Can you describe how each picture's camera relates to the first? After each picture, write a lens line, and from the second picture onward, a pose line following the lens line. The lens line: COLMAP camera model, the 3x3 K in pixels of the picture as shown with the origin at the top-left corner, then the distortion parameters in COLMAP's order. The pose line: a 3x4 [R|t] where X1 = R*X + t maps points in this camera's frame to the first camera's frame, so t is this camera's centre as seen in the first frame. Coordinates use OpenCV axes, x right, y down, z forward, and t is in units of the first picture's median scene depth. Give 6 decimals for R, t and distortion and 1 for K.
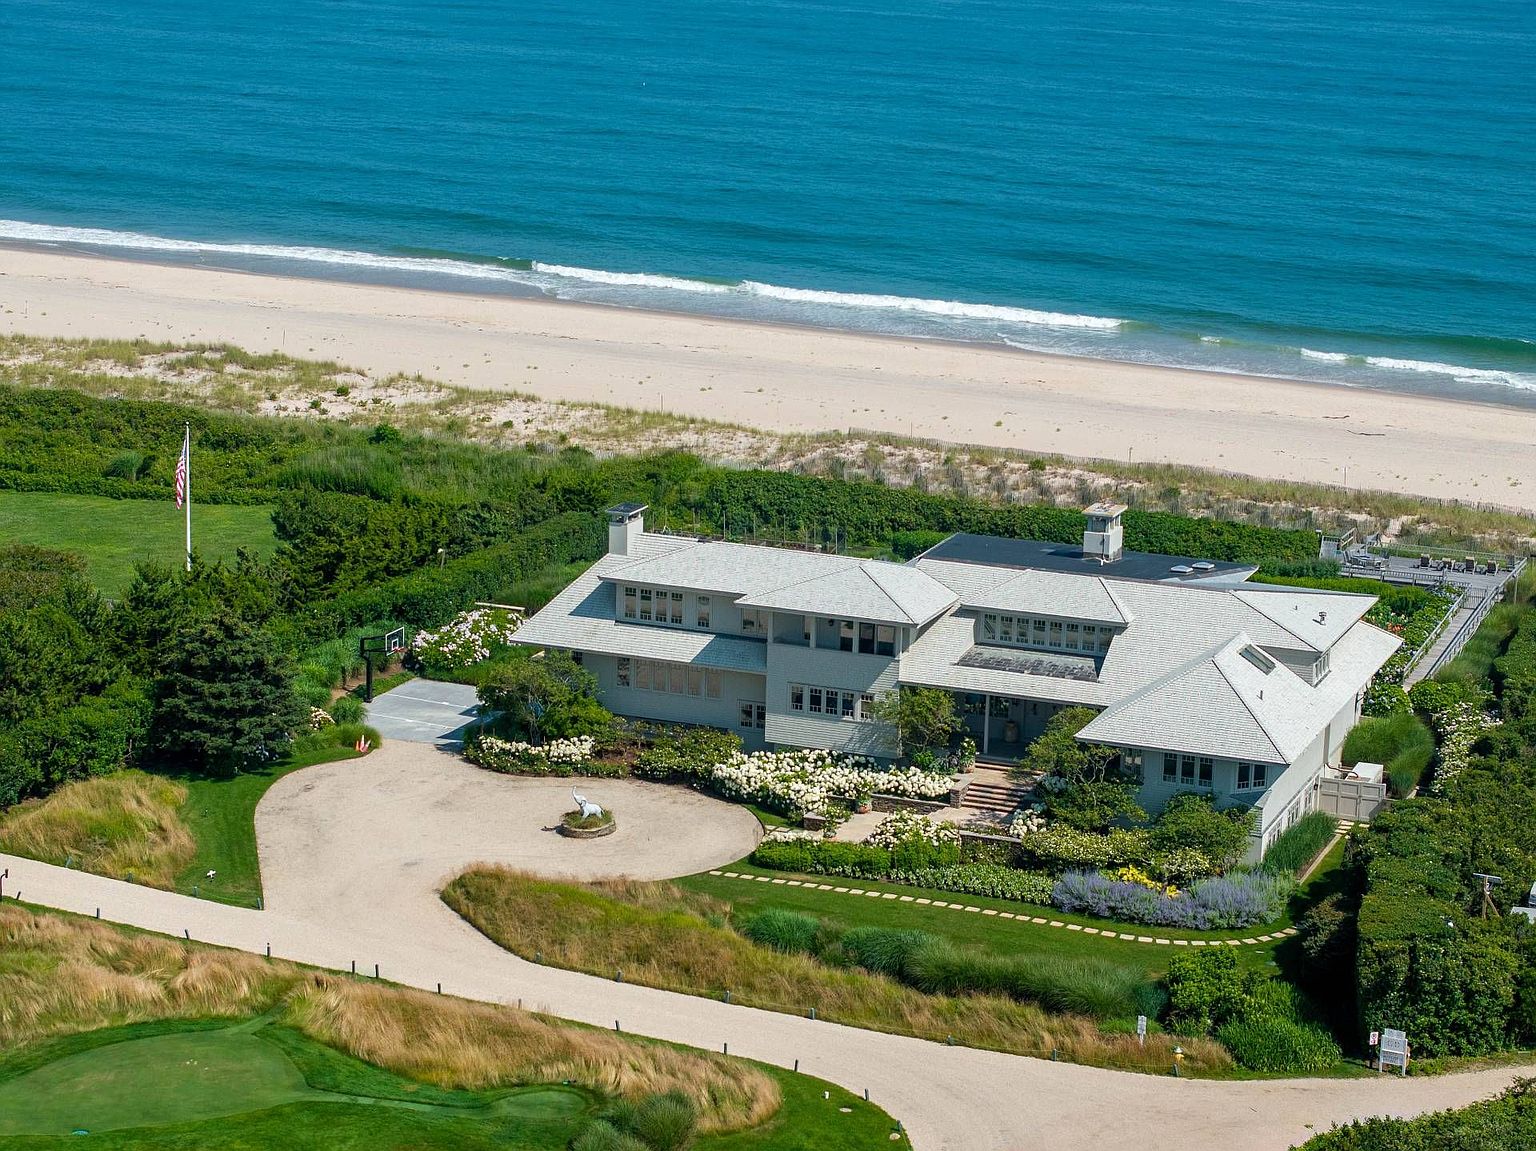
lens RADIAL K [[3417.9, 0, 768.0], [0, 3417.9, 575.5], [0, 0, 1]] dist [-0.132406, -0.002874]
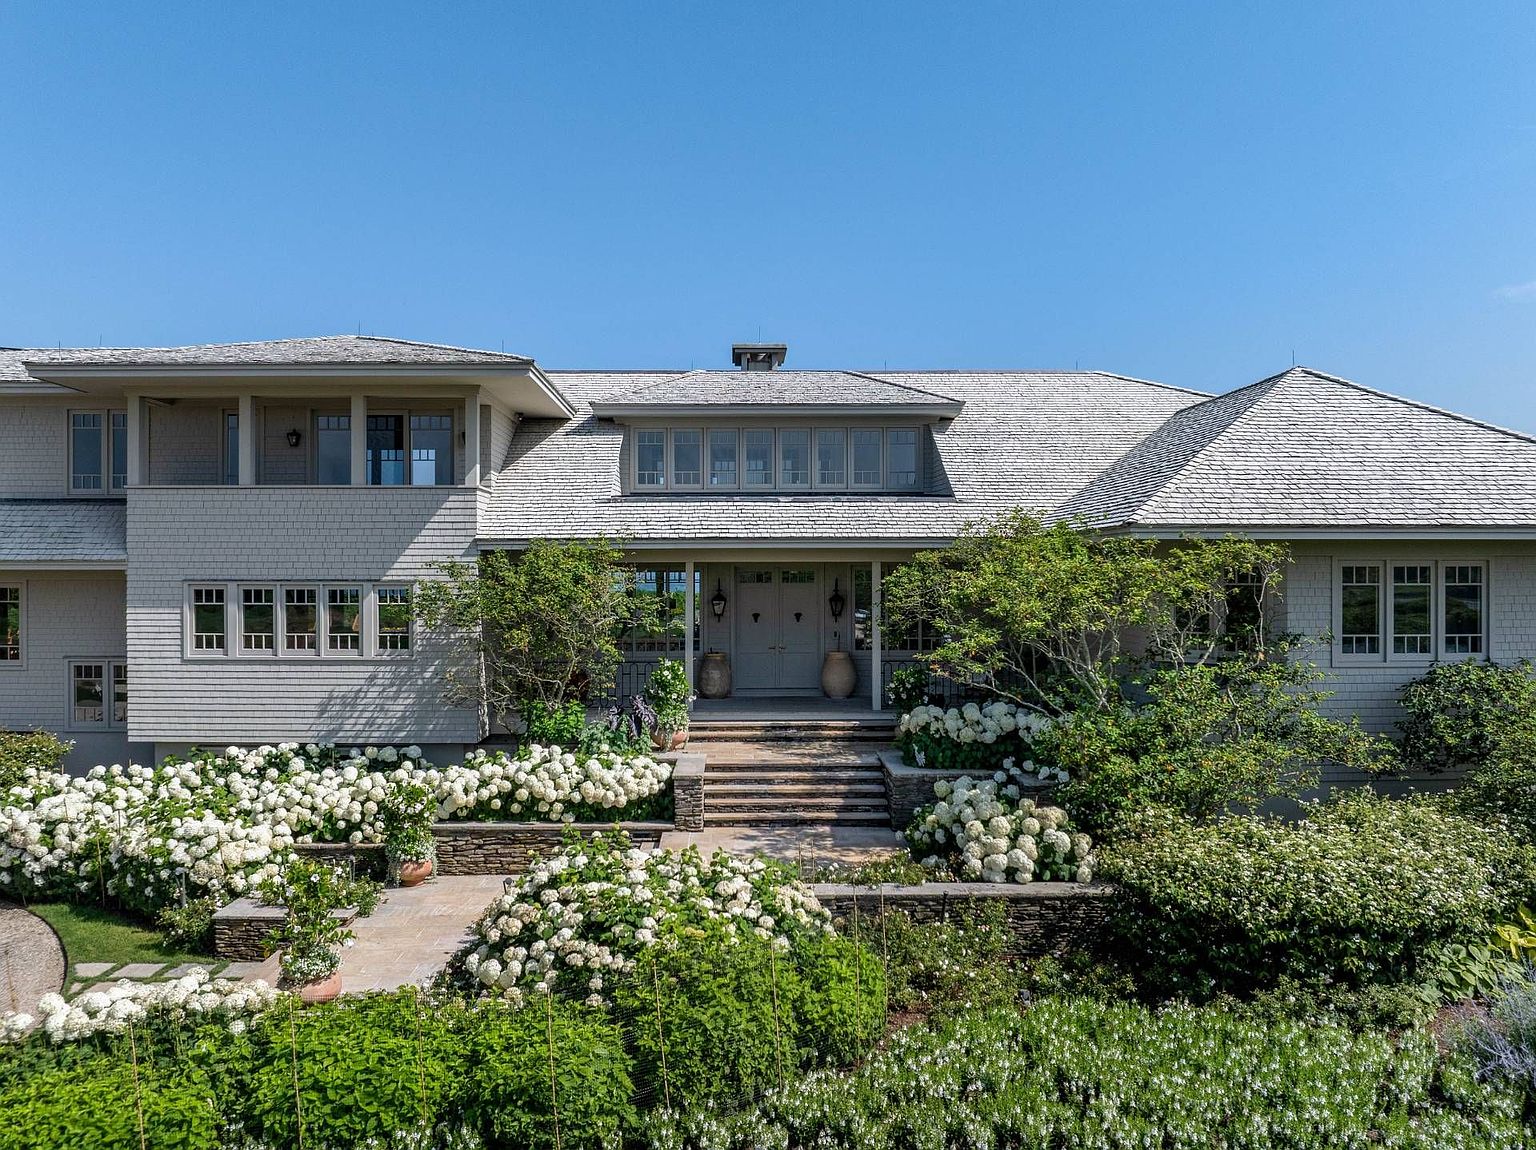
lens RADIAL K [[1150.5, 0, 739.4], [0, 1150.5, 571.8], [0, 0, 1]] dist [-0.038385, -0.003123]
pose [[0.925354, -0.026692, 0.378164, 0.015961], [0.109551, 0.973789, -0.199334, 0.065285], [-0.362931, 0.225882, 0.904023, 0.875527]]
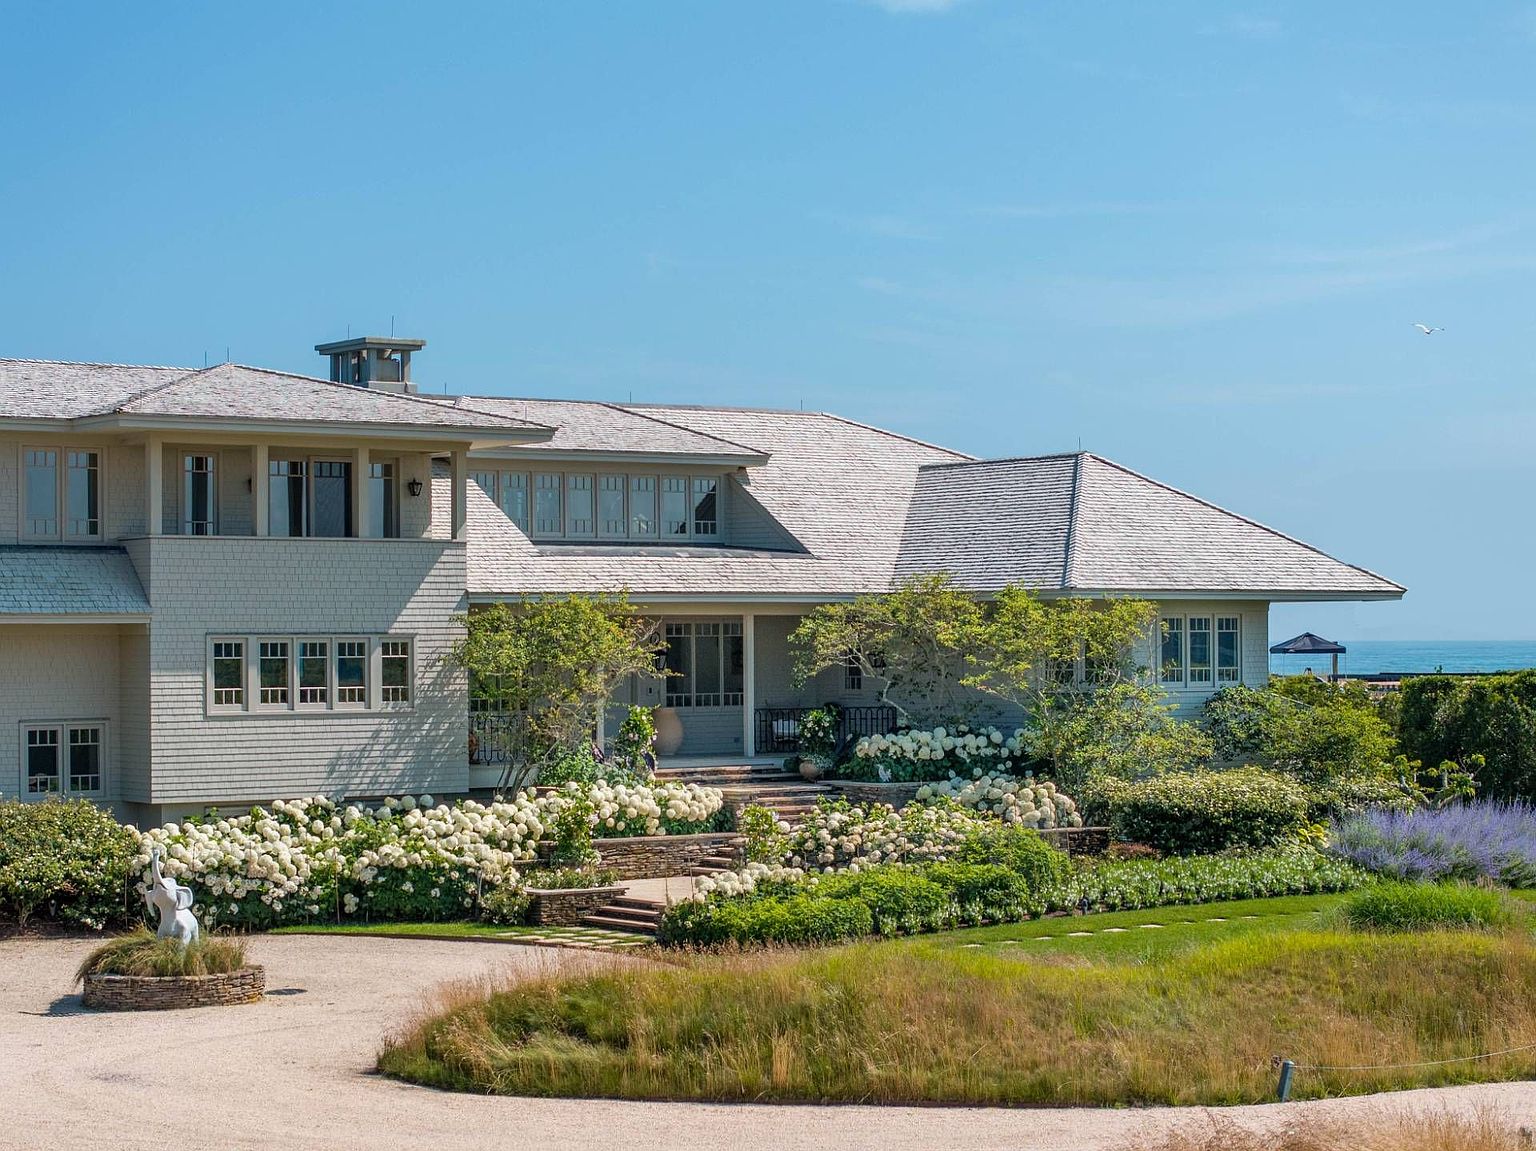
lens RADIAL K [[3223.5, 0, 768.0], [0, 3223.5, 575.5], [0, 0, 1]] dist [-0.082349, 0.154109]
pose [[0.527896, -0.012506, 0.849217, -0.274118], [0.211146, 0.970431, -0.116963, 0.082363], [-0.822644, 0.241053, 0.514928, 0.777235]]
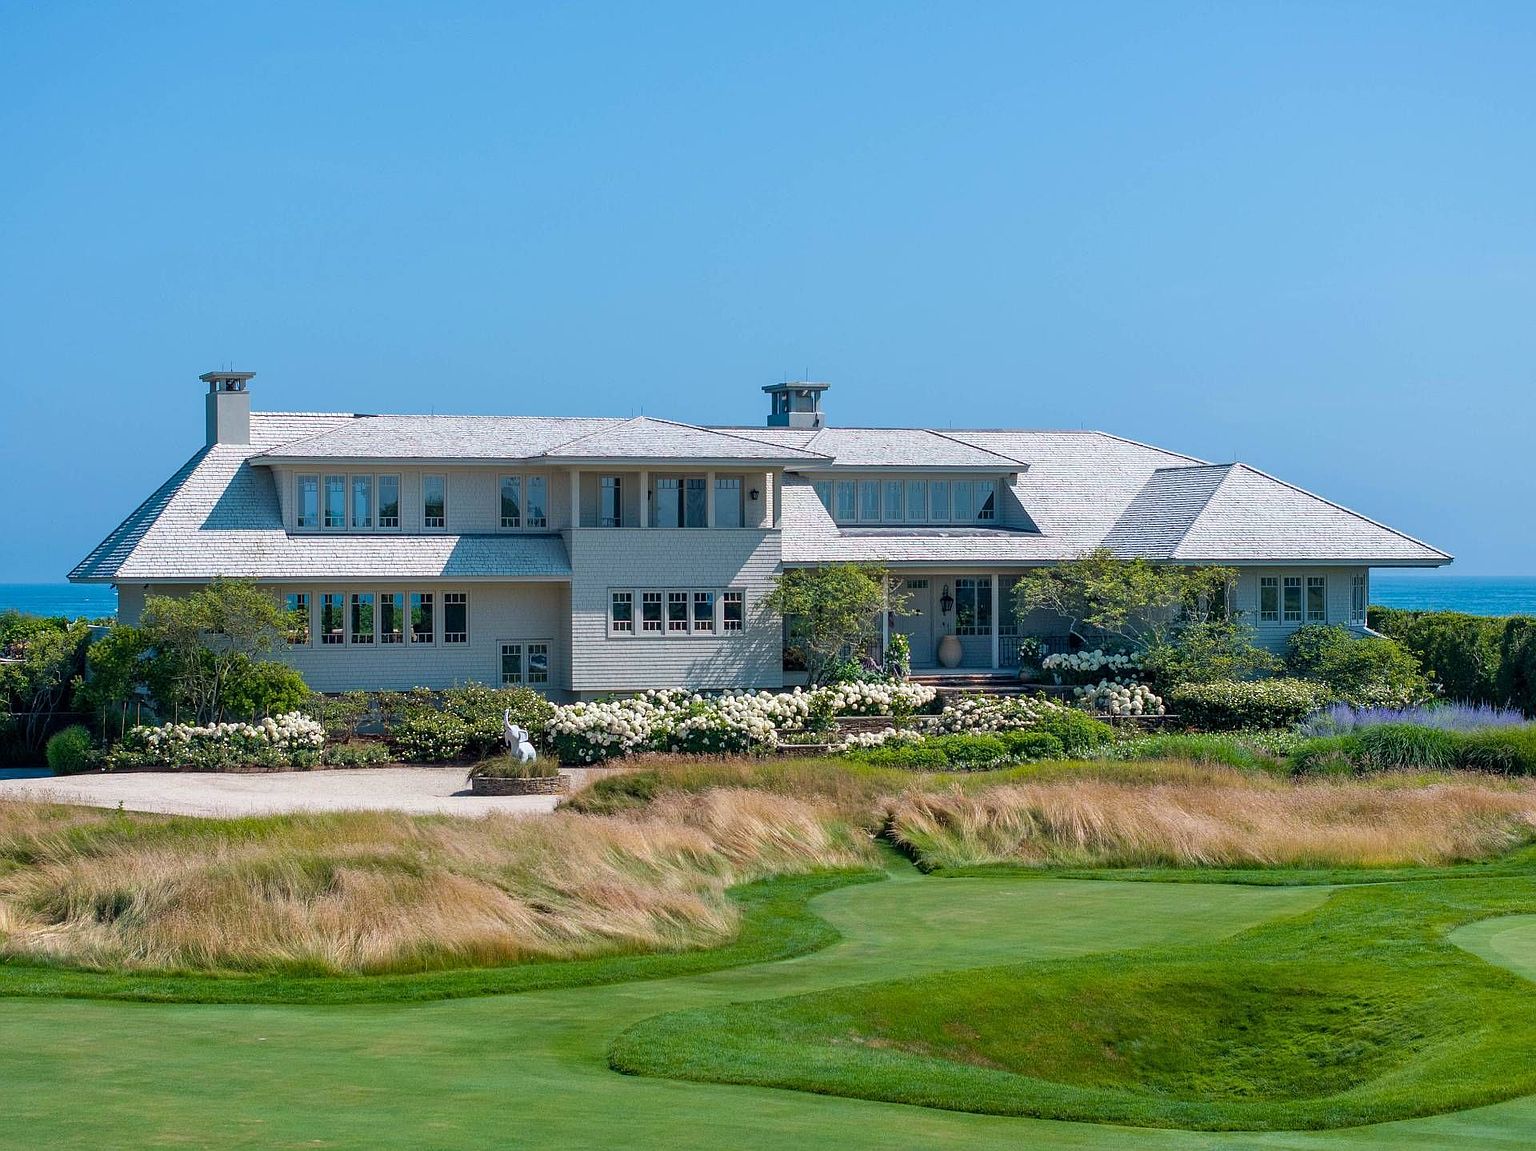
lens RADIAL K [[3417.9, 0, 768.0], [0, 3417.9, 575.5], [0, 0, 1]] dist [-0.132406, -0.002874]
pose [[0.745254, -0.029200, 0.666141, -0.400670], [0.172604, 0.973436, -0.150433, 0.131852], [-0.644053, 0.227089, 0.730497, 0.531898]]
